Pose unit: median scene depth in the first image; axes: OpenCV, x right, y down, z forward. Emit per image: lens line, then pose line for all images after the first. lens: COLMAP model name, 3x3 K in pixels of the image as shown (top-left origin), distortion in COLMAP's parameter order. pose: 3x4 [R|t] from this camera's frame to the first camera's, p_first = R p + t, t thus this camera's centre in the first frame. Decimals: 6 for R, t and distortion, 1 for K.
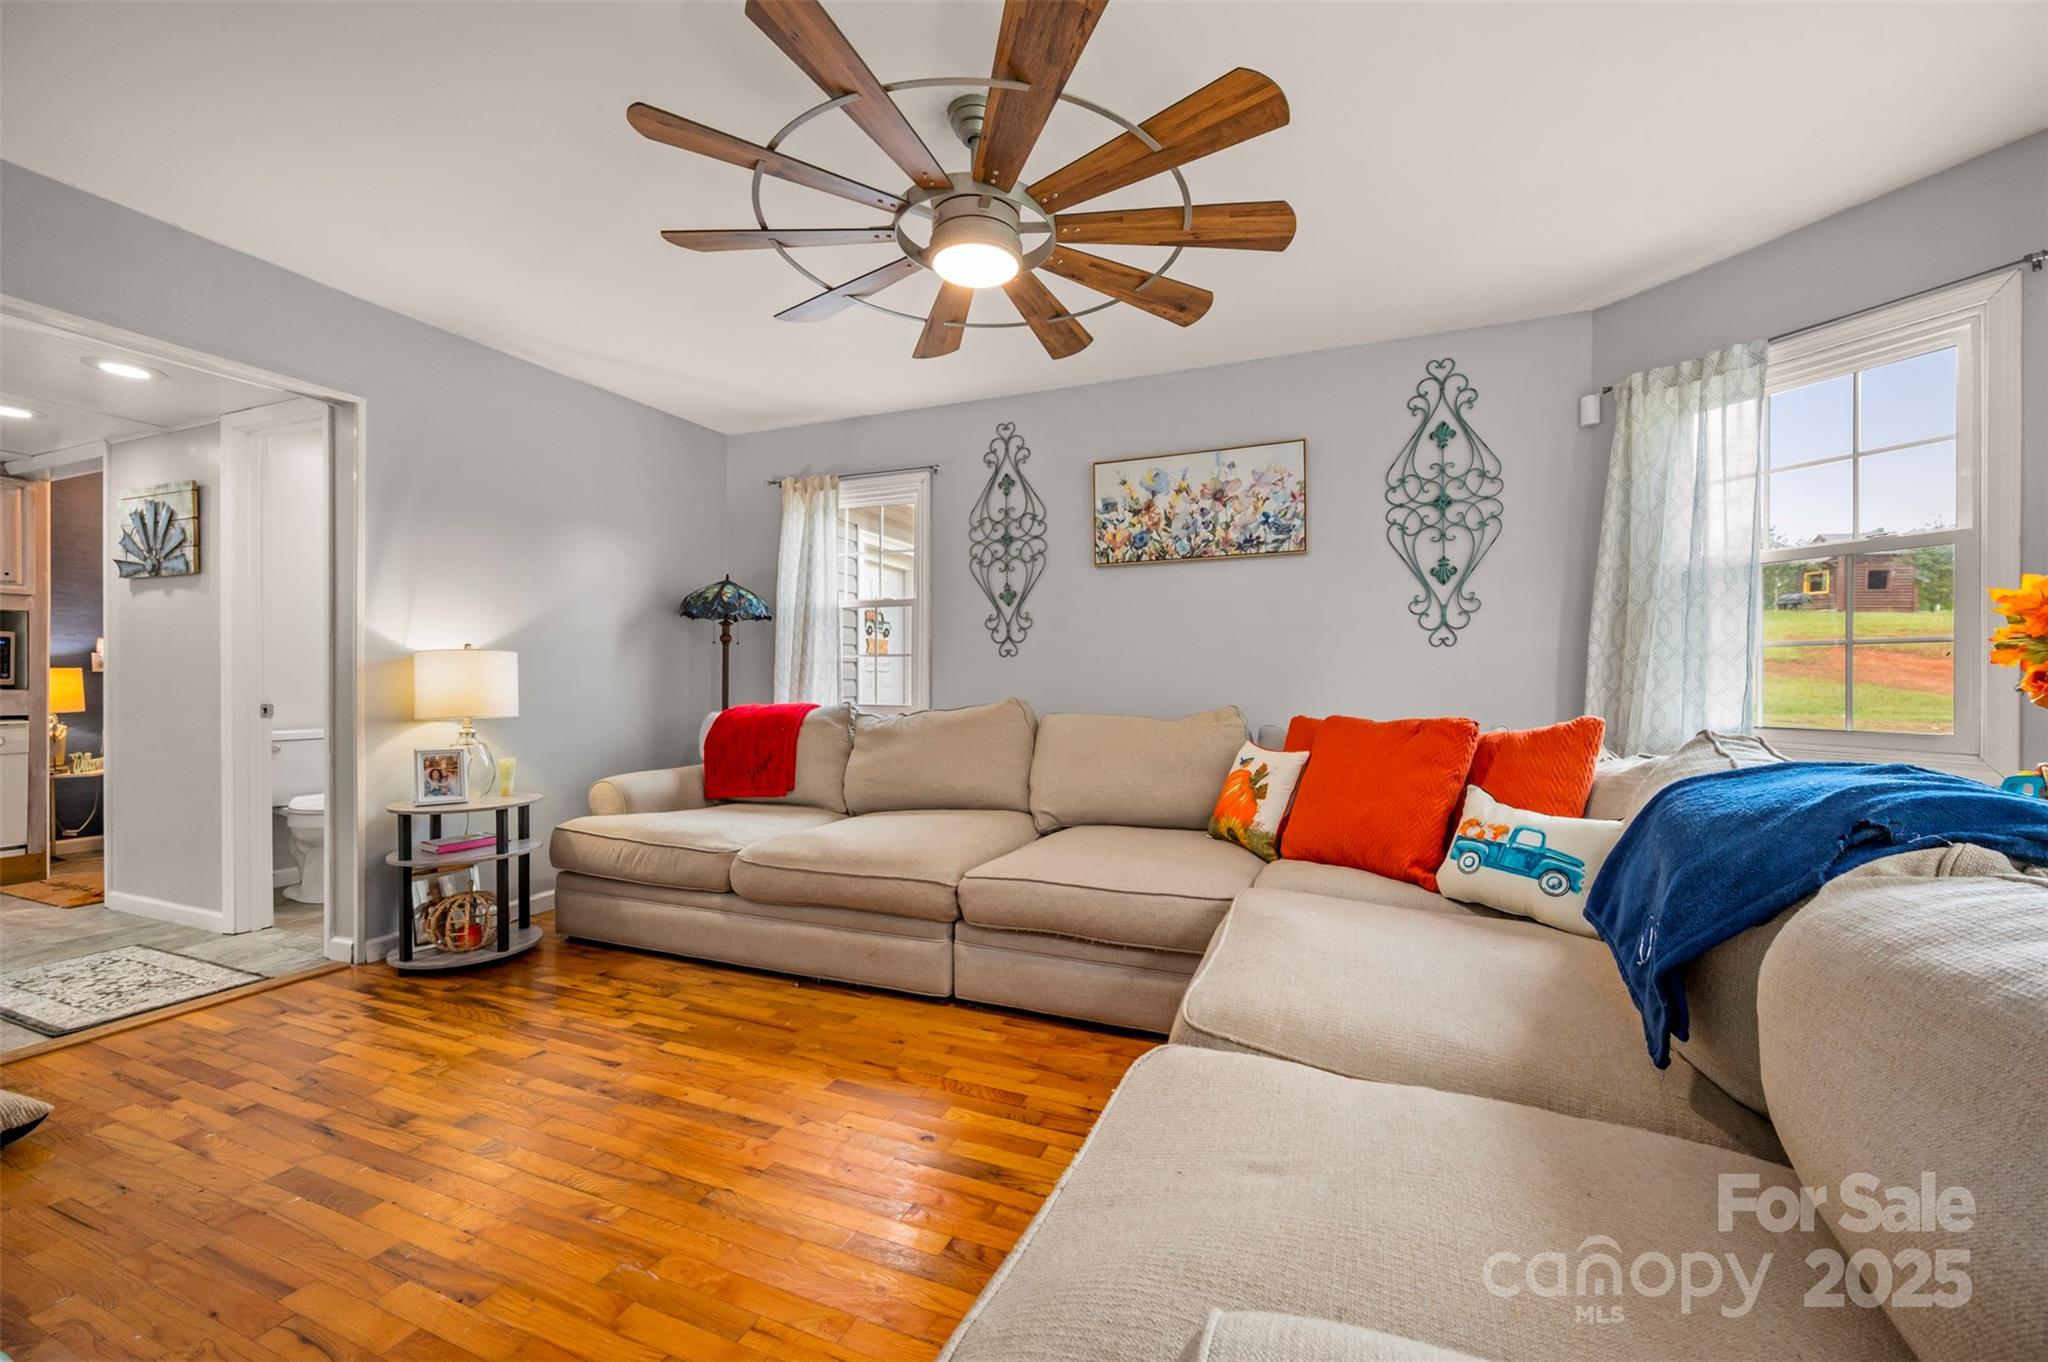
lens RADIAL K [[811.7, 0, 1028.2], [0, 811.7, 682.3], [0, 0, 1]] dist [0.000072, 0.000111]
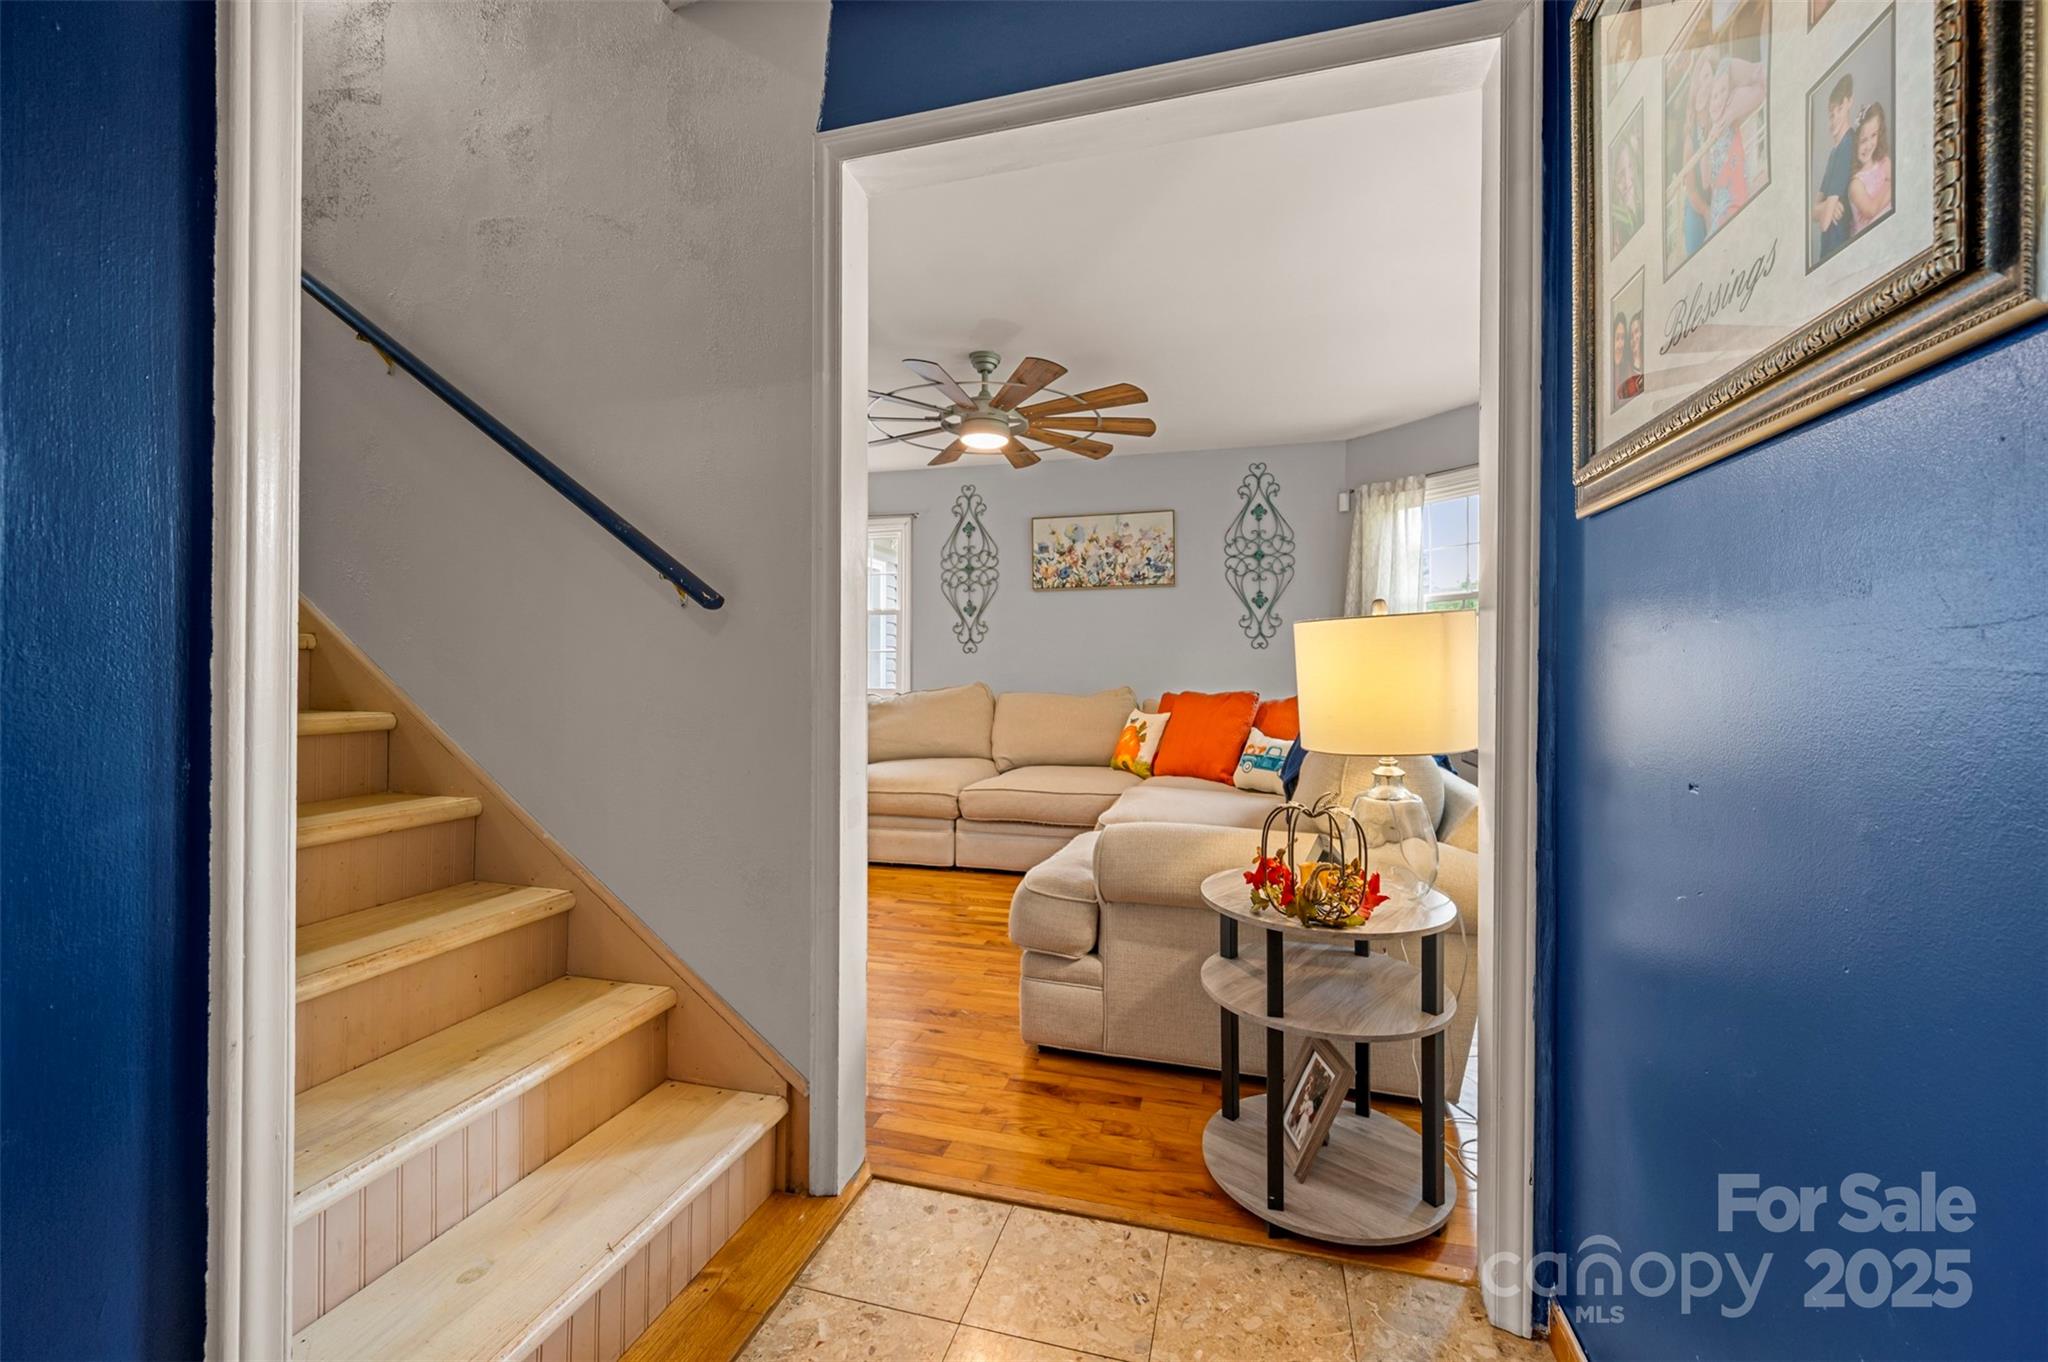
lens RADIAL K [[816.9, 0, 1023.0], [0, 816.9, 662.7], [0, 0, 1]] dist [-0.015406, 0.000022]
pose [[0.993850, 0.003564, 0.110681, -0.108828], [-0.002063, 0.999904, -0.013670, 0.005230], [-0.110719, 0.013358, 0.993762, -0.492279]]
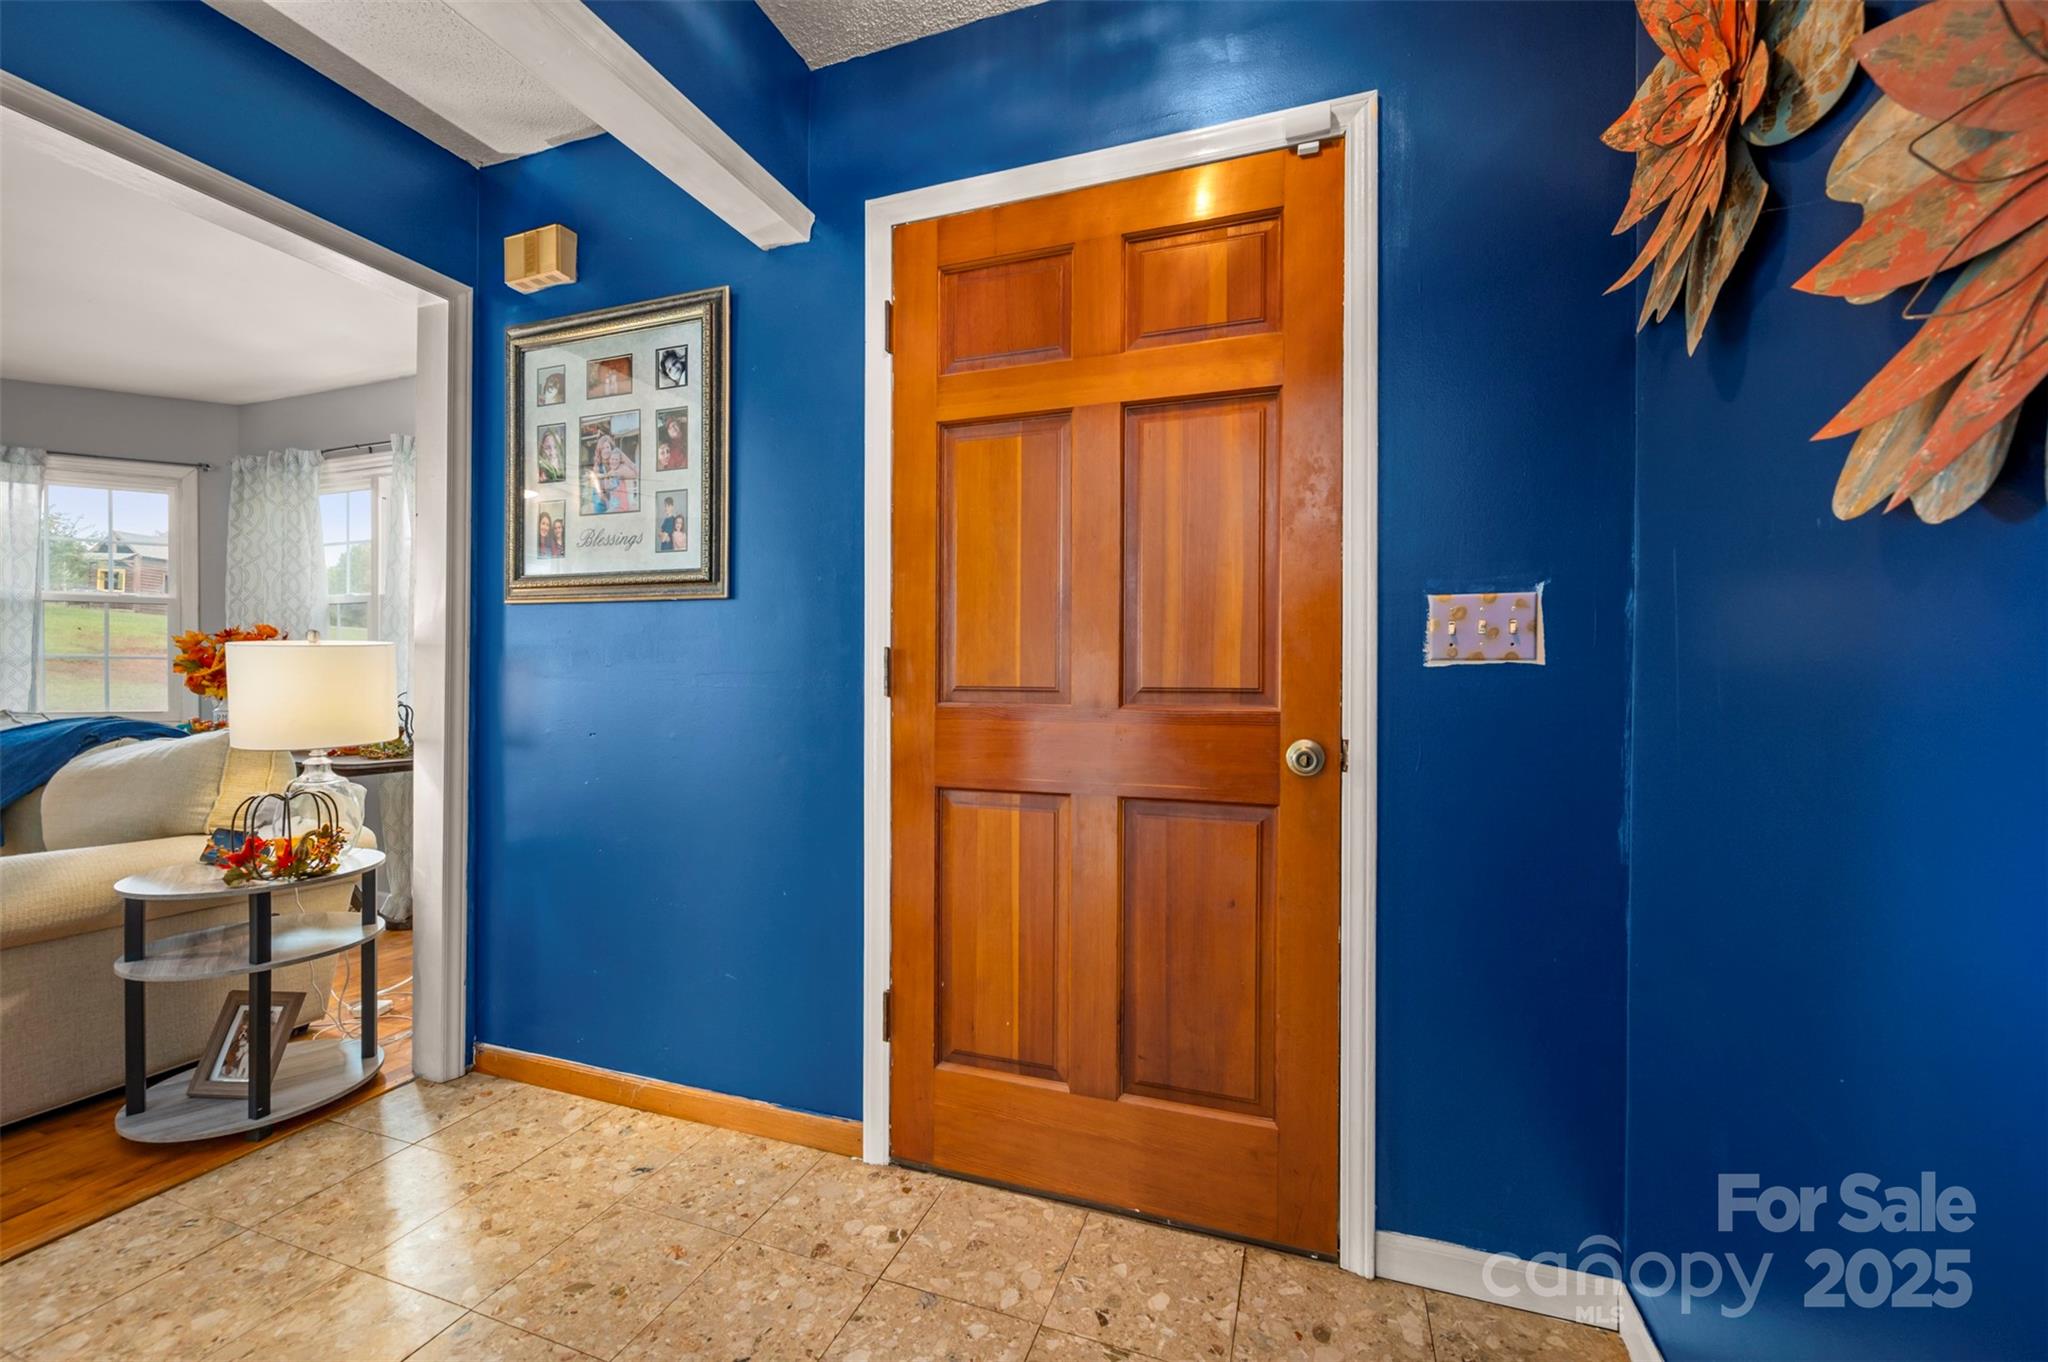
lens RADIAL K [[811.7, 0, 1028.2], [0, 811.7, 682.3], [0, 0, 1]] dist [0.000072, 0.000111]
pose [[-0.042078, -0.005546, 0.999099, -0.504742], [0.003350, 0.999978, 0.005692, -0.001320], [-0.999109, 0.003586, -0.042059, -0.566746]]
